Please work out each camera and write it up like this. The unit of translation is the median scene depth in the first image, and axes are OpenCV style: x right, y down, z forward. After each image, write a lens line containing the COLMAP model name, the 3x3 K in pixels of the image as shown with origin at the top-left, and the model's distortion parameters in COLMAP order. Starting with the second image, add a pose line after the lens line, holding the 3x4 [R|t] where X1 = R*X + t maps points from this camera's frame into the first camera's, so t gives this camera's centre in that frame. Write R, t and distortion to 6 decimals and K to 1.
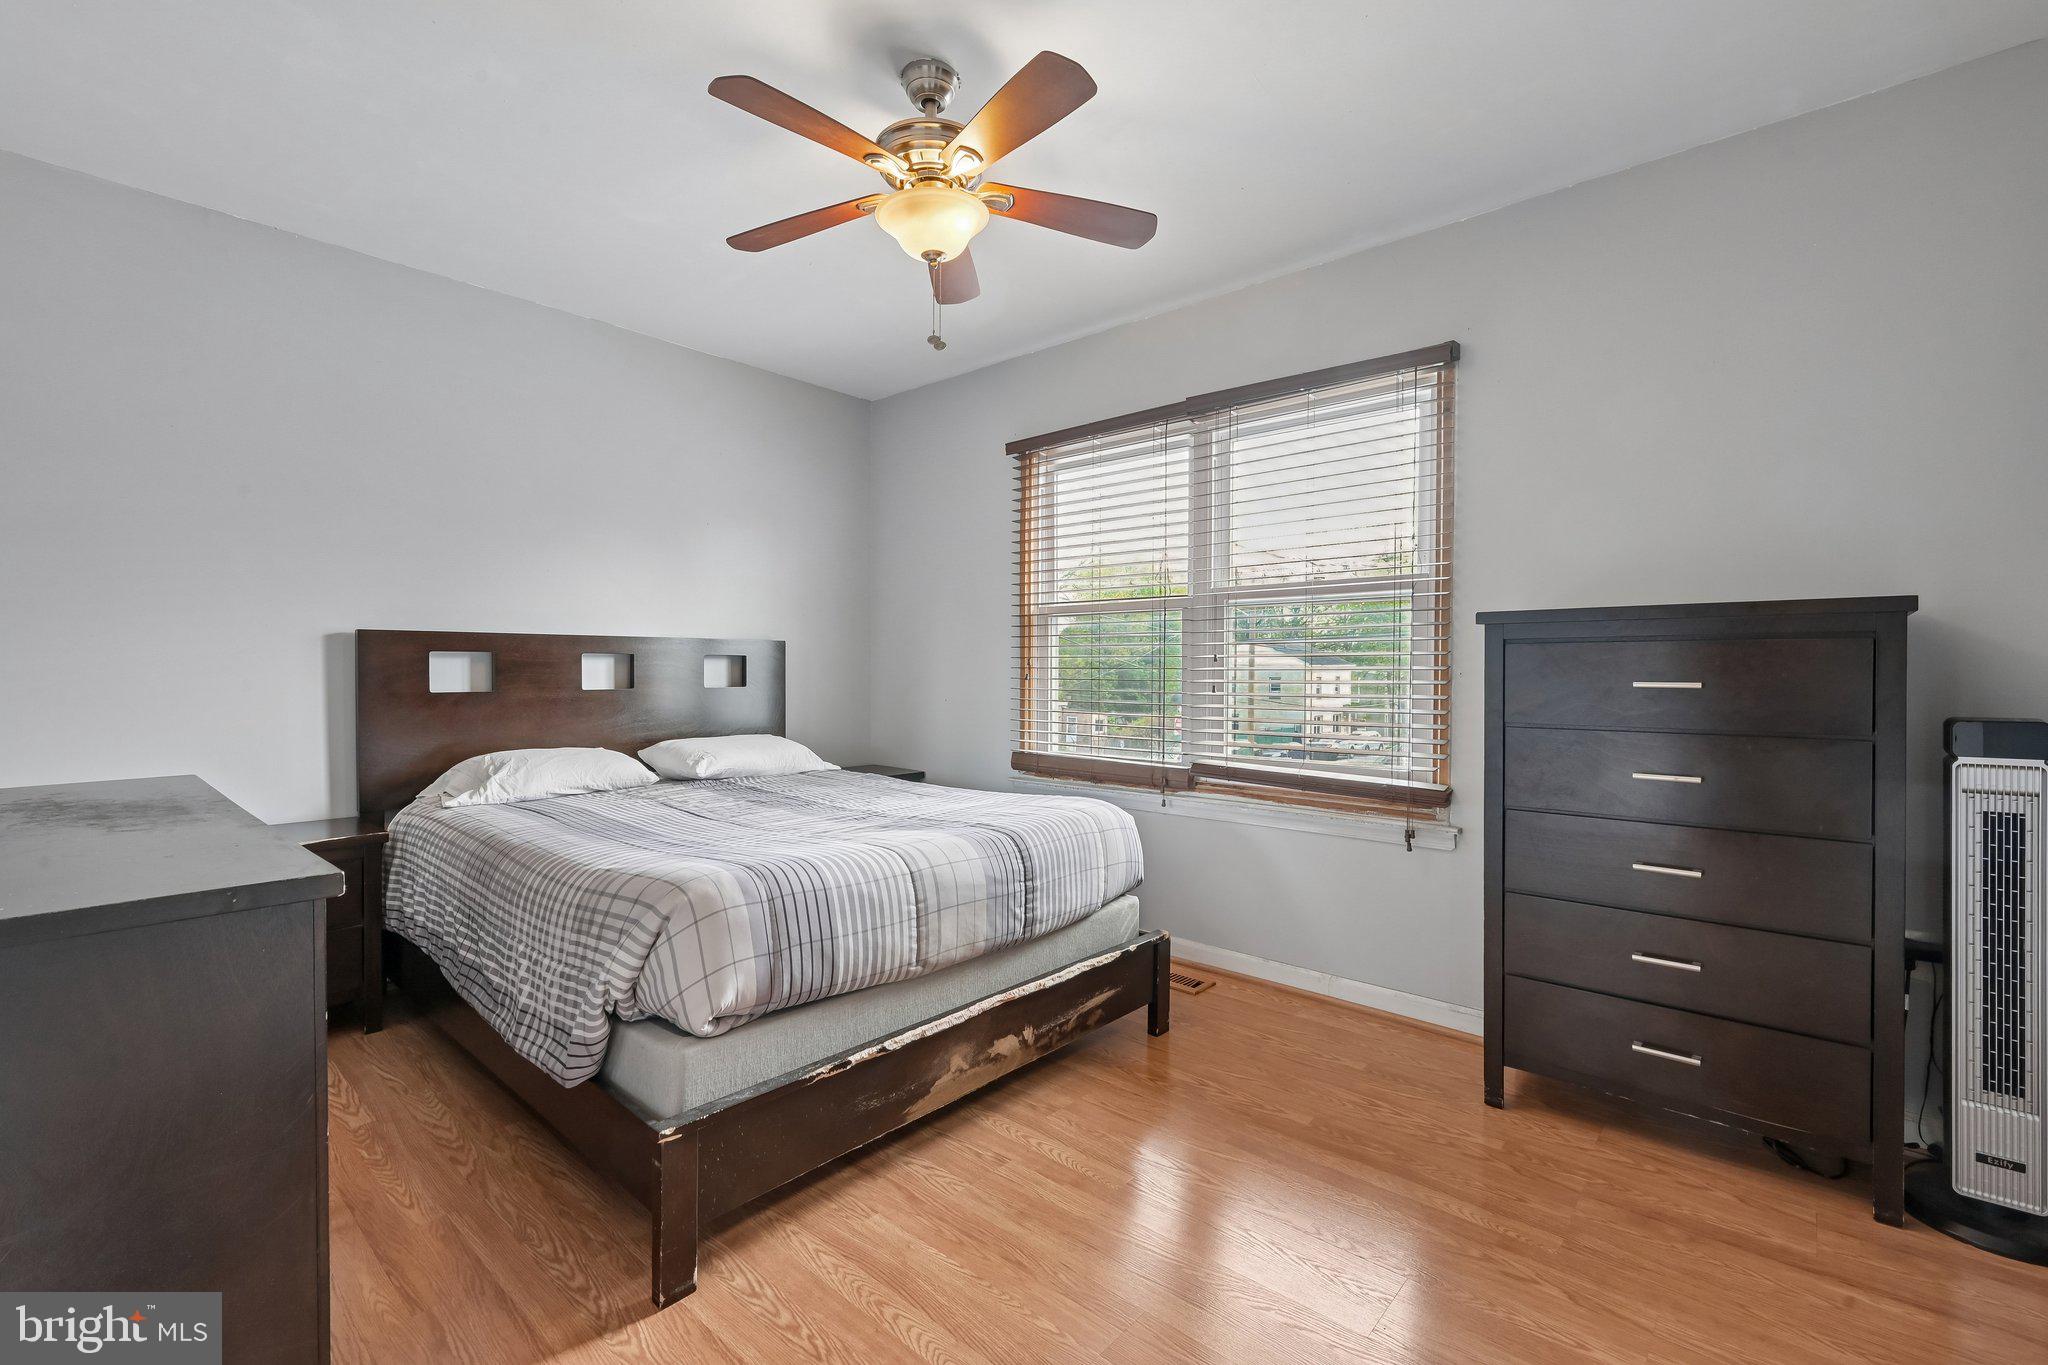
lens RADIAL K [[876.9, 0, 1019.2], [0, 876.9, 701.0], [0, 0, 1]] dist [0.000347, 0.000141]
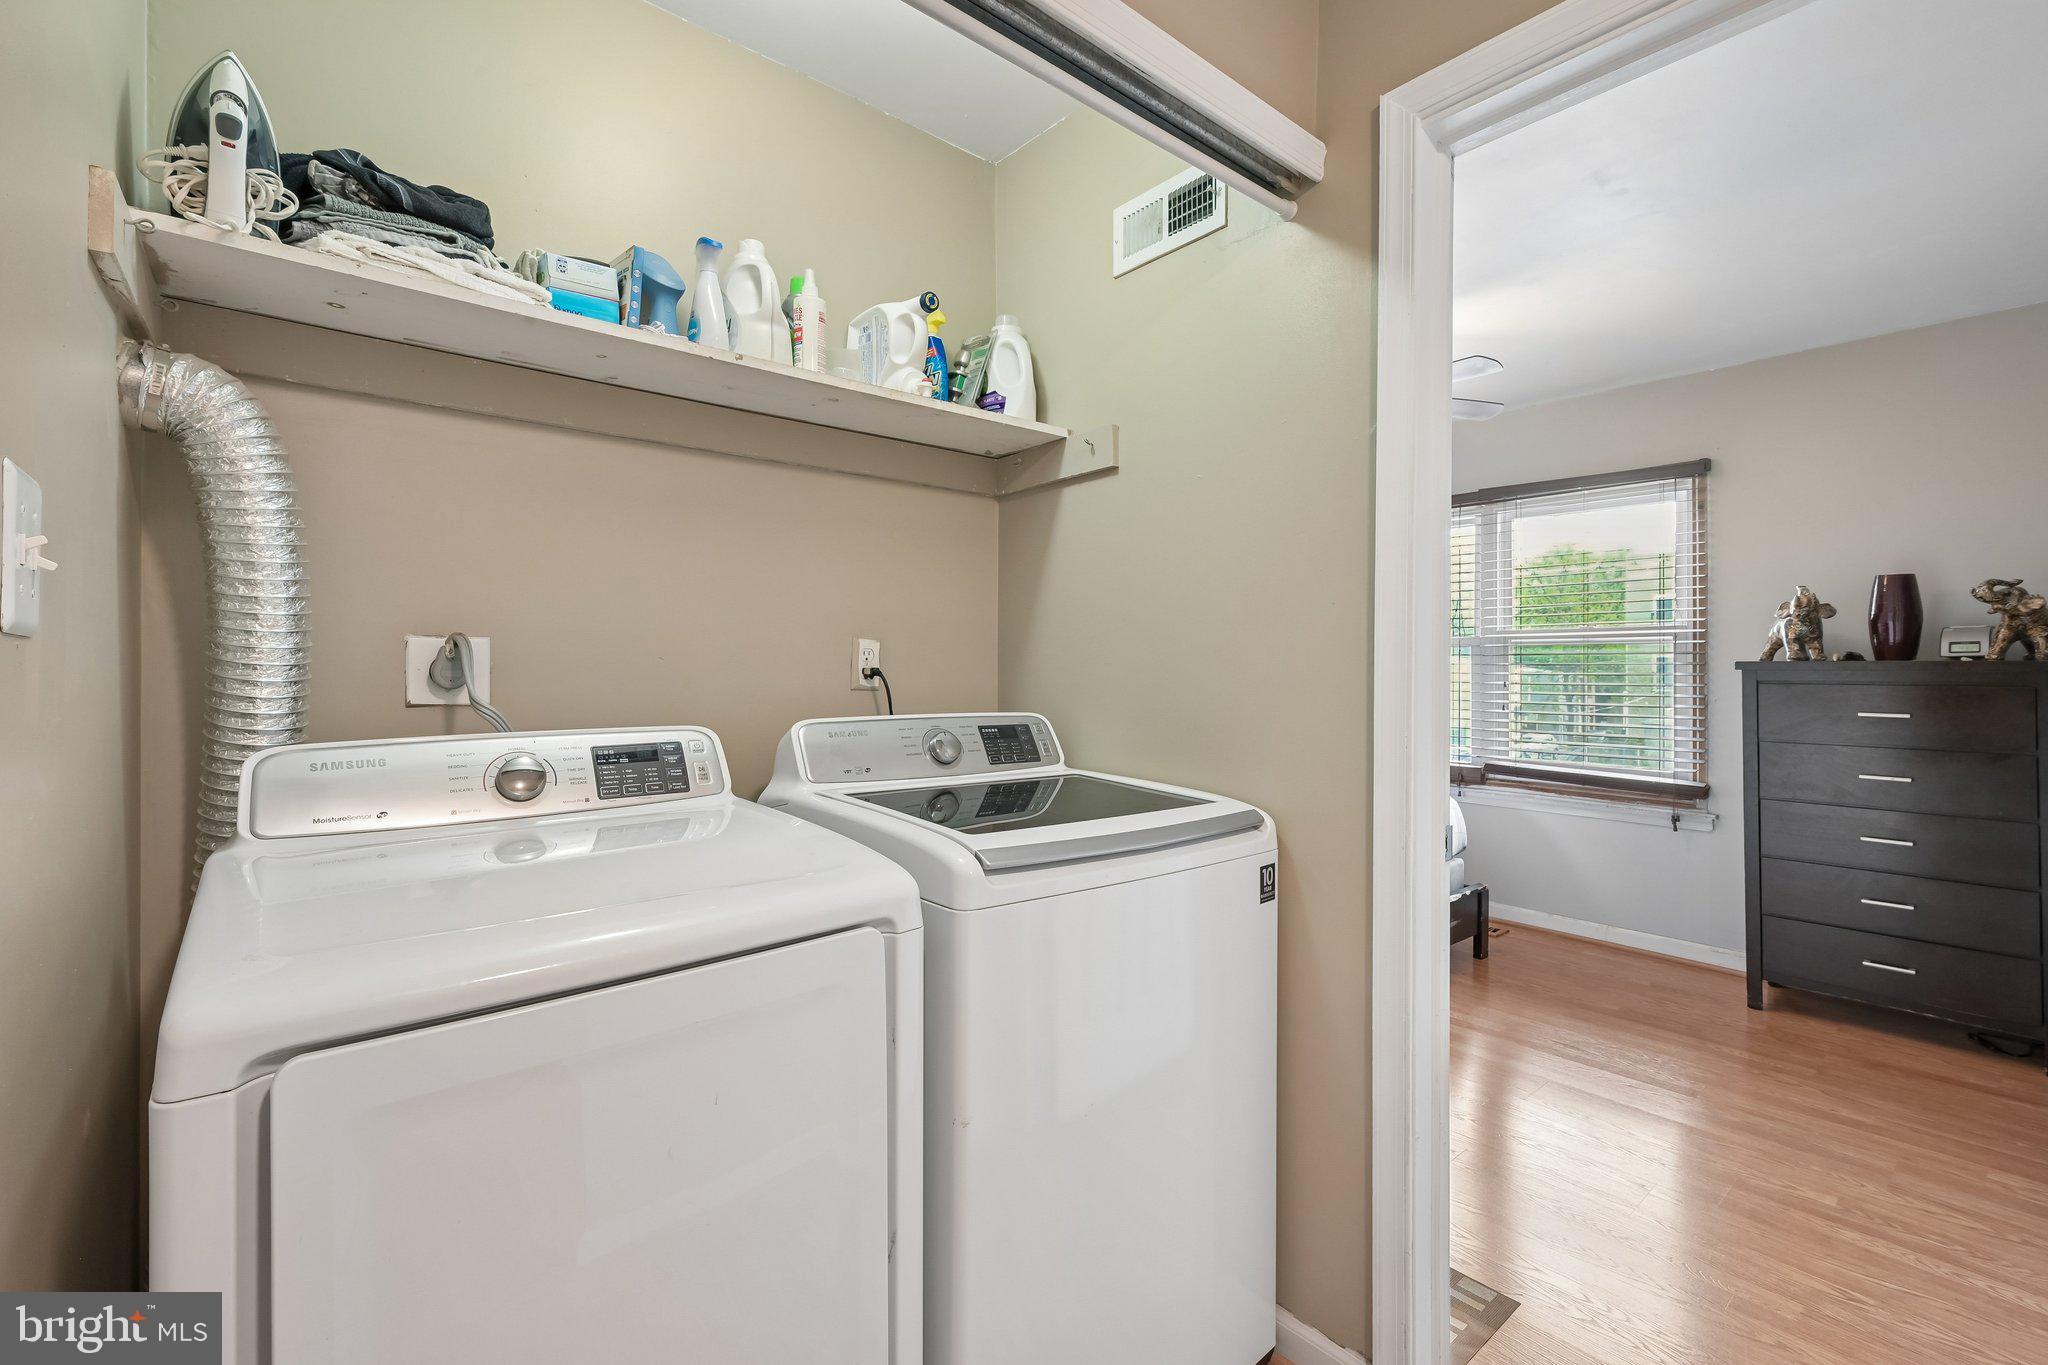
lens RADIAL K [[890.0, 0, 1030.8], [0, 890.0, 671.2], [0, 0, 1]] dist [0.002547, 0.000293]
pose [[0.990715, 0.000844, -0.135954, -0.360949], [-0.004717, 0.999592, -0.028165, -0.033223], [0.135875, 0.028544, 0.990315, -0.515164]]
